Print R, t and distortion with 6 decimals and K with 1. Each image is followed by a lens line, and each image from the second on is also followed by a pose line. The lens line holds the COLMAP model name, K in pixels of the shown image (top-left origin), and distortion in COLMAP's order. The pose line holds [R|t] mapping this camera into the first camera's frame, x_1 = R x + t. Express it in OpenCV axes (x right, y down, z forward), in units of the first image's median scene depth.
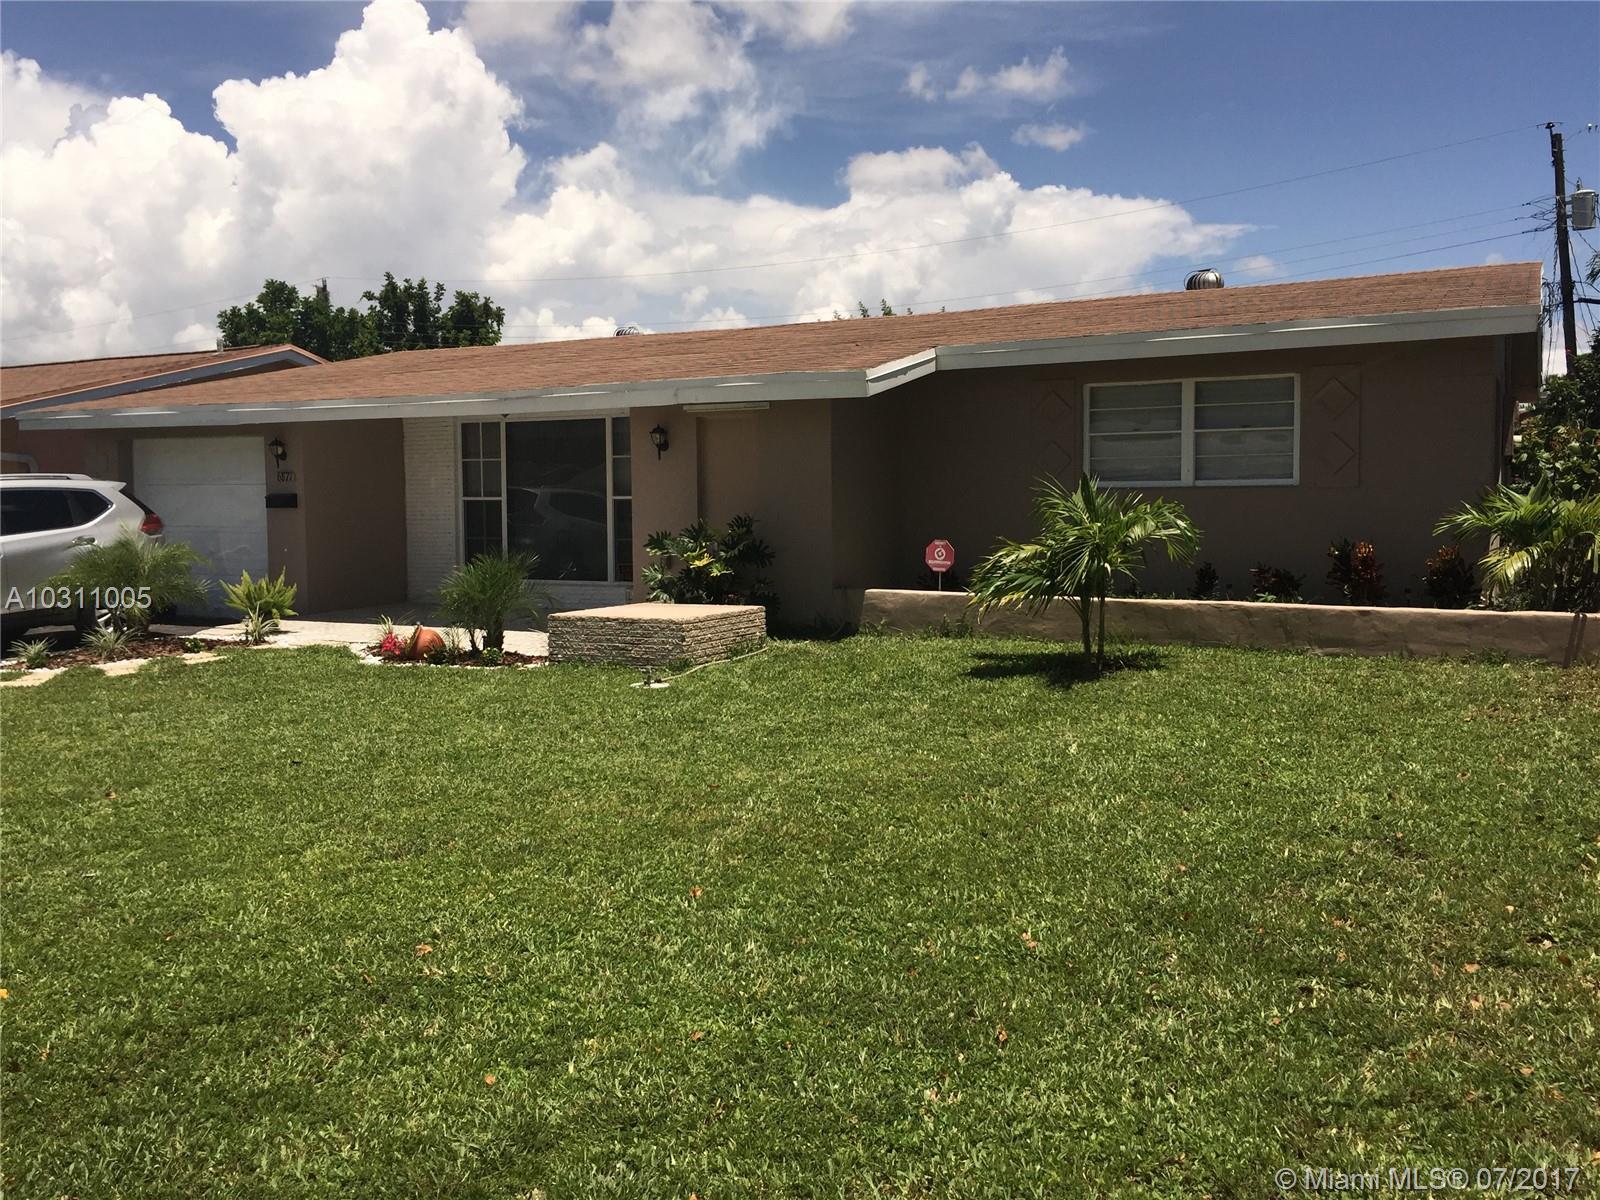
lens RADIAL K [[1360.3, 0, 801.3], [0, 1360.3, 578.5], [0, 0, 1]] dist [0.083361, -0.112890]
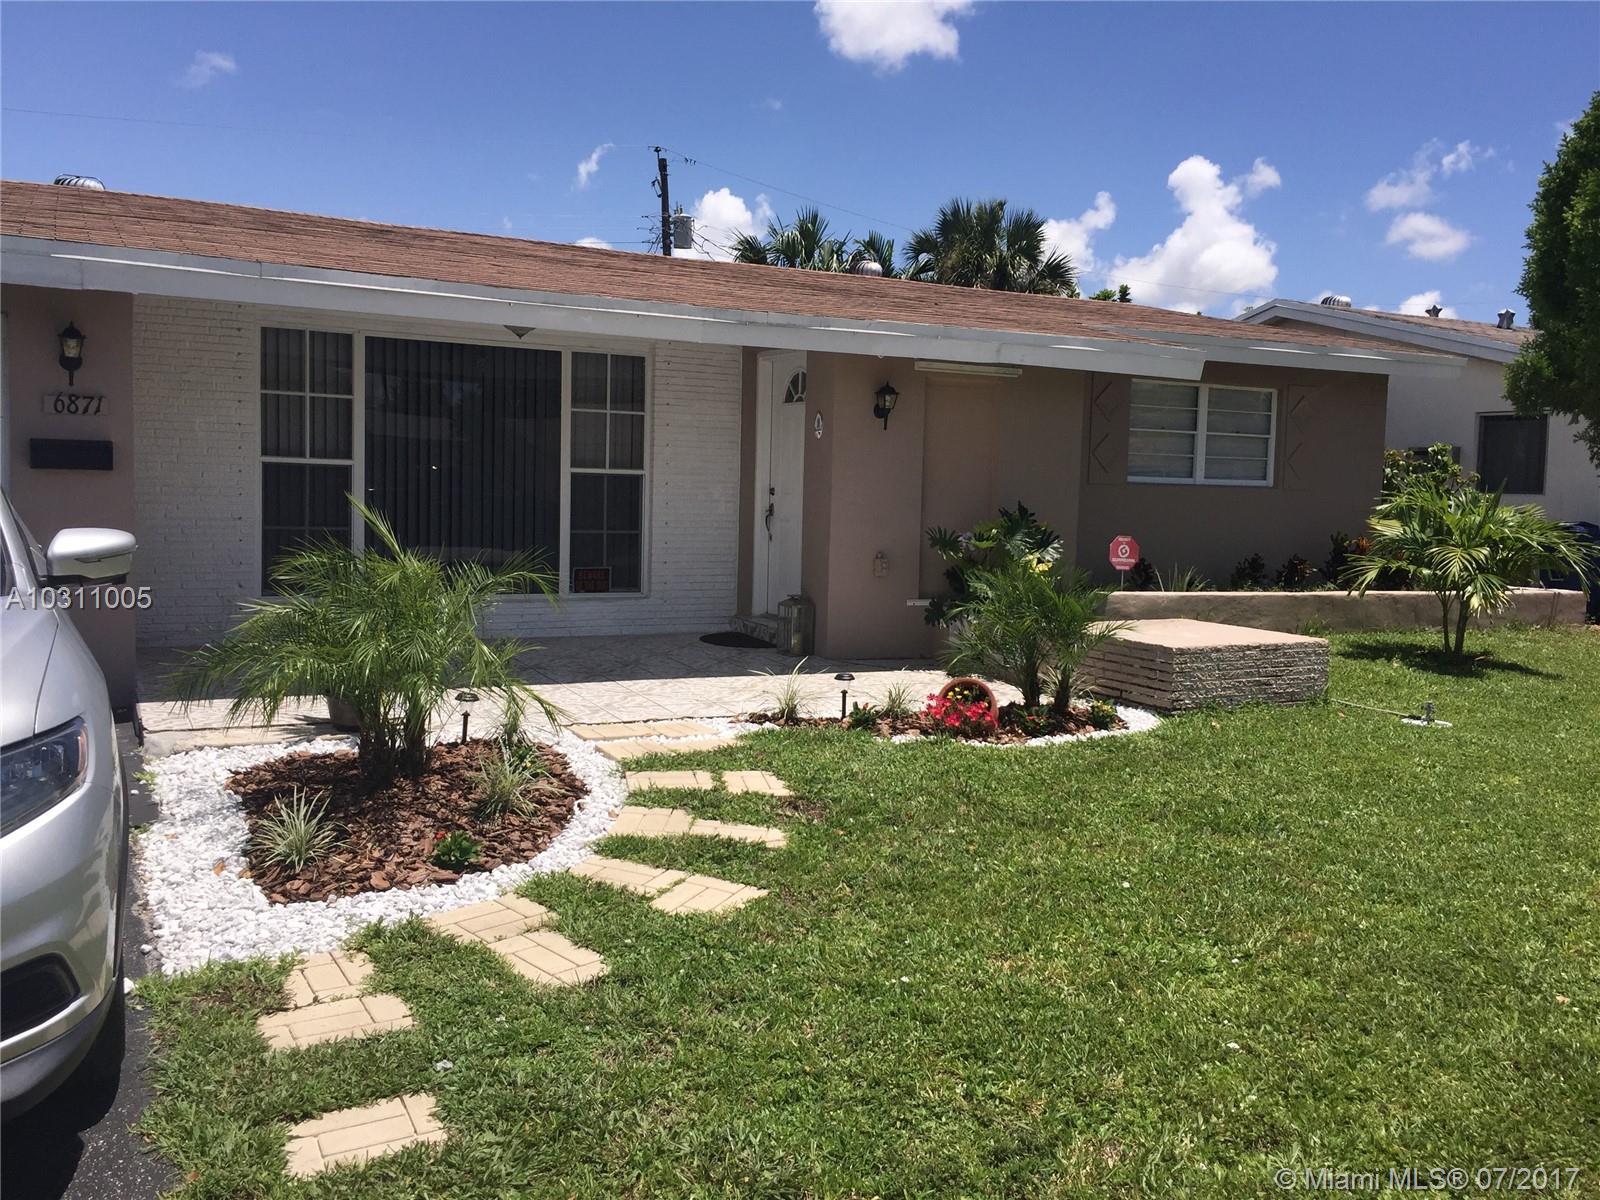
lens RADIAL K [[1360.3, 0, 801.3], [0, 1360.3, 578.5], [0, 0, 1]] dist [0.083361, -0.112890]
pose [[0.575911, -0.033539, 0.816824, -0.785591], [0.012594, 0.999403, 0.032157, -0.032099], [-0.817415, -0.008233, 0.575990, 0.641492]]
